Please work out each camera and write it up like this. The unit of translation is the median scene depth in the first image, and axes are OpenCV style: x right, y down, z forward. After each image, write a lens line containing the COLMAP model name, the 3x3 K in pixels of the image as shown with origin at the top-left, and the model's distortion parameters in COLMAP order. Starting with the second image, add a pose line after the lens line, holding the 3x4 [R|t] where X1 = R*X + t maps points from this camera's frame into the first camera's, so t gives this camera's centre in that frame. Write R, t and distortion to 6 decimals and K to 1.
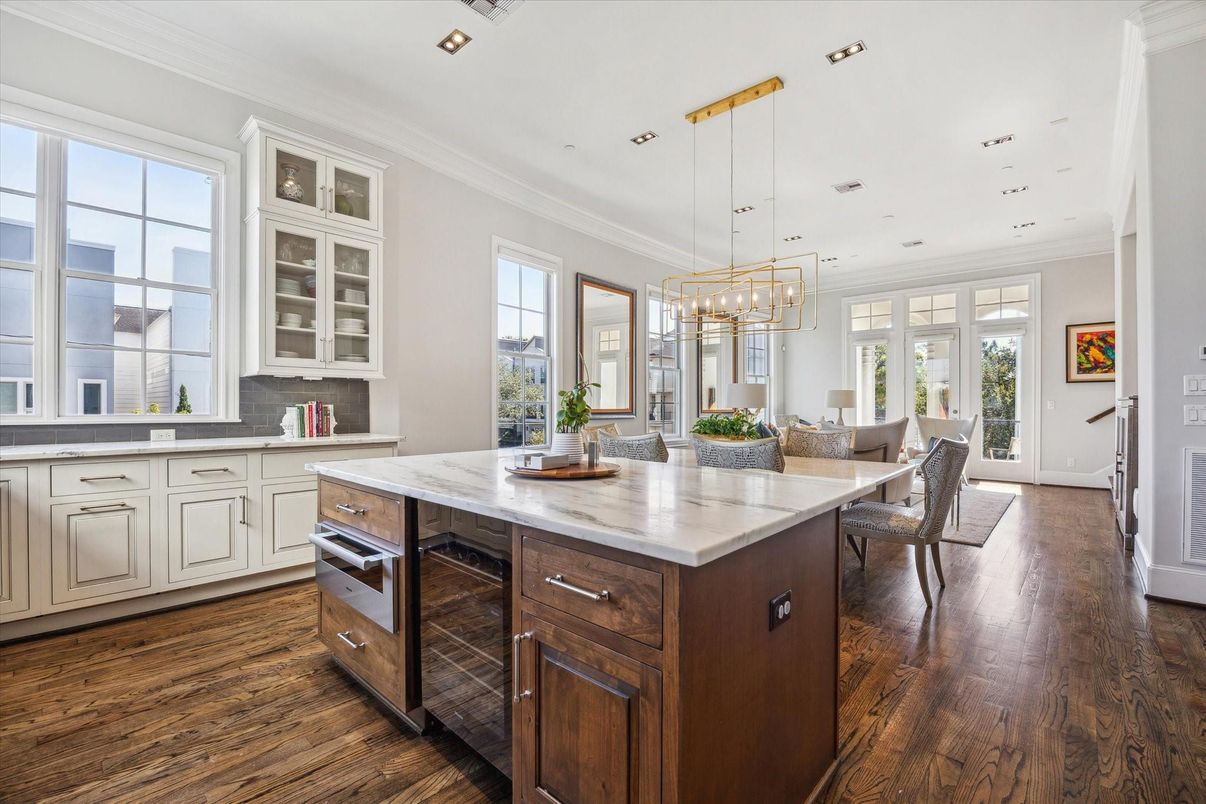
lens RADIAL K [[529.4, 0, 610.0], [0, 529.4, 400.4], [0, 0, 1]] dist [-0.001931, -0.000023]
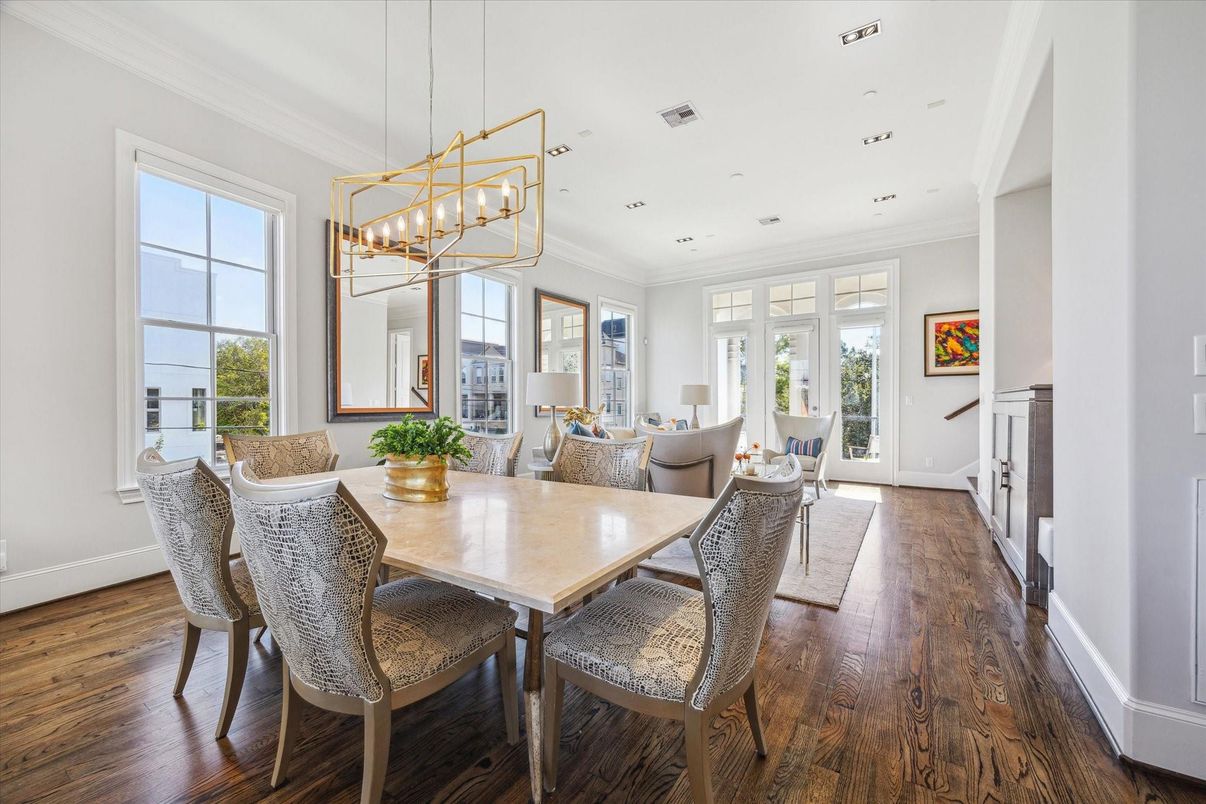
lens RADIAL K [[480.2, 0, 603.0], [0, 480.2, 402.0], [0, 0, 1]] dist [0.017147, 0.000060]
pose [[0.988784, -0.004689, 0.149277, 0.365656], [0.003819, 0.999974, 0.006116, 0.008649], [-0.149302, -0.005477, 0.988776, 0.502239]]
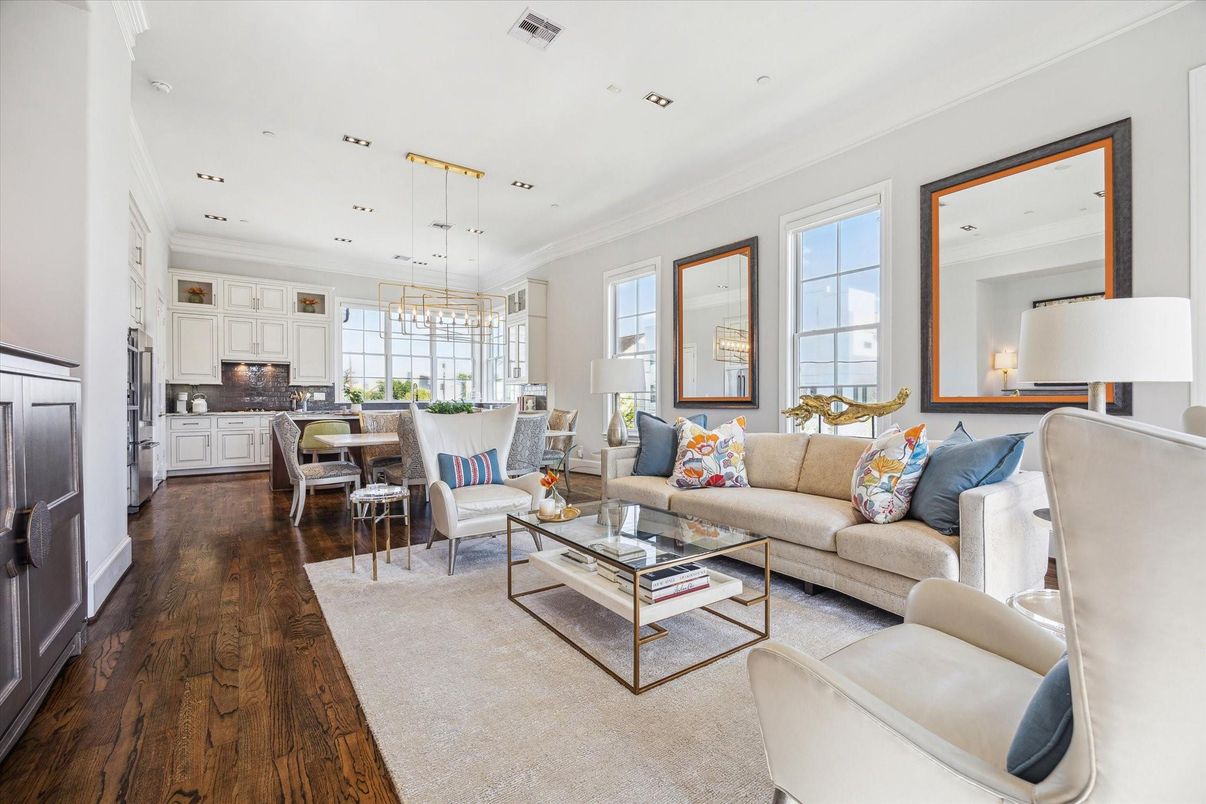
lens RADIAL K [[514.3, 0, 601.4], [0, 514.3, 402.8], [0, 0, 1]] dist [0.041854, -0.000250]
pose [[-0.217303, 0.000067, -0.976104, 1.574031], [0.010269, 0.999945, -0.002218, 0.045533], [0.976050, -0.010506, -0.217292, 1.848033]]
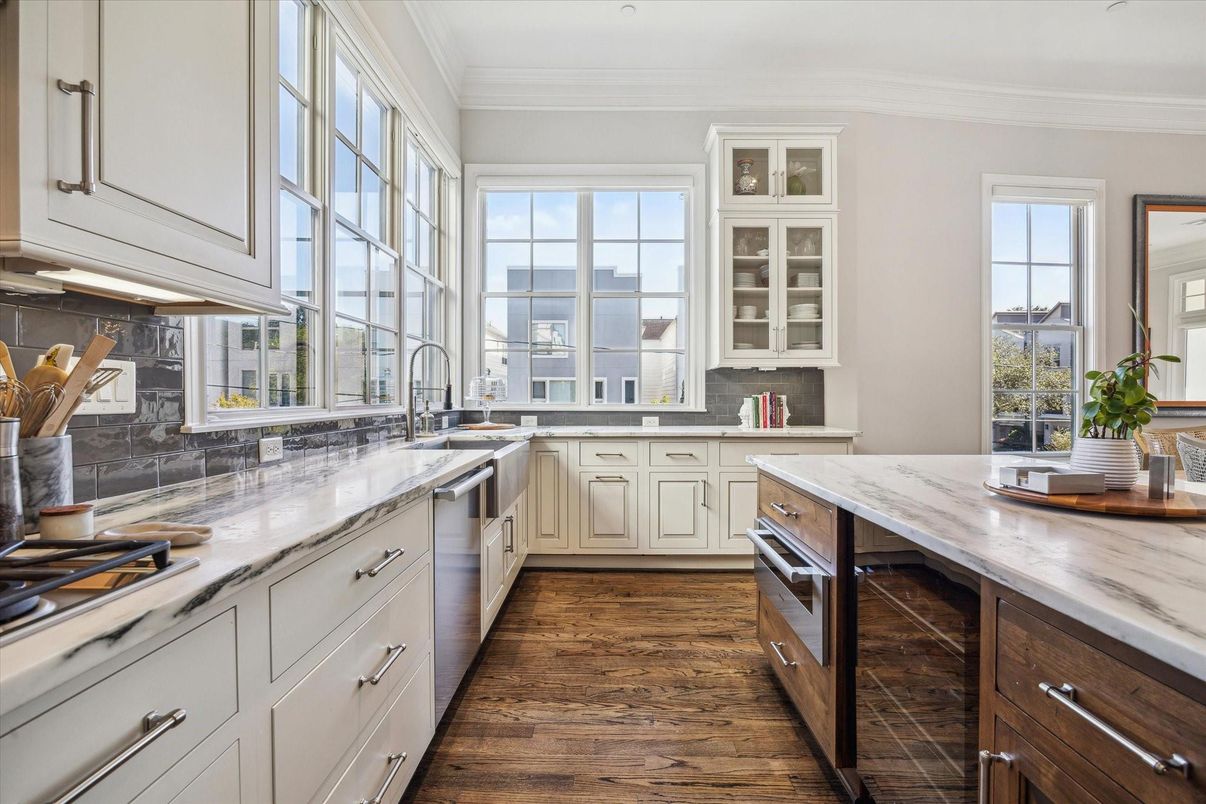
lens RADIAL K [[553.4, 0, 603.0], [0, 553.4, 402.0], [0, 0, 1]] dist [-0.008886, -0.000421]
pose [[0.670778, 0.004895, -0.741642, 0.001856], [0.009185, 0.999847, 0.014907, 0.002263], [0.741601, -0.016812, 0.670631, 0.077617]]
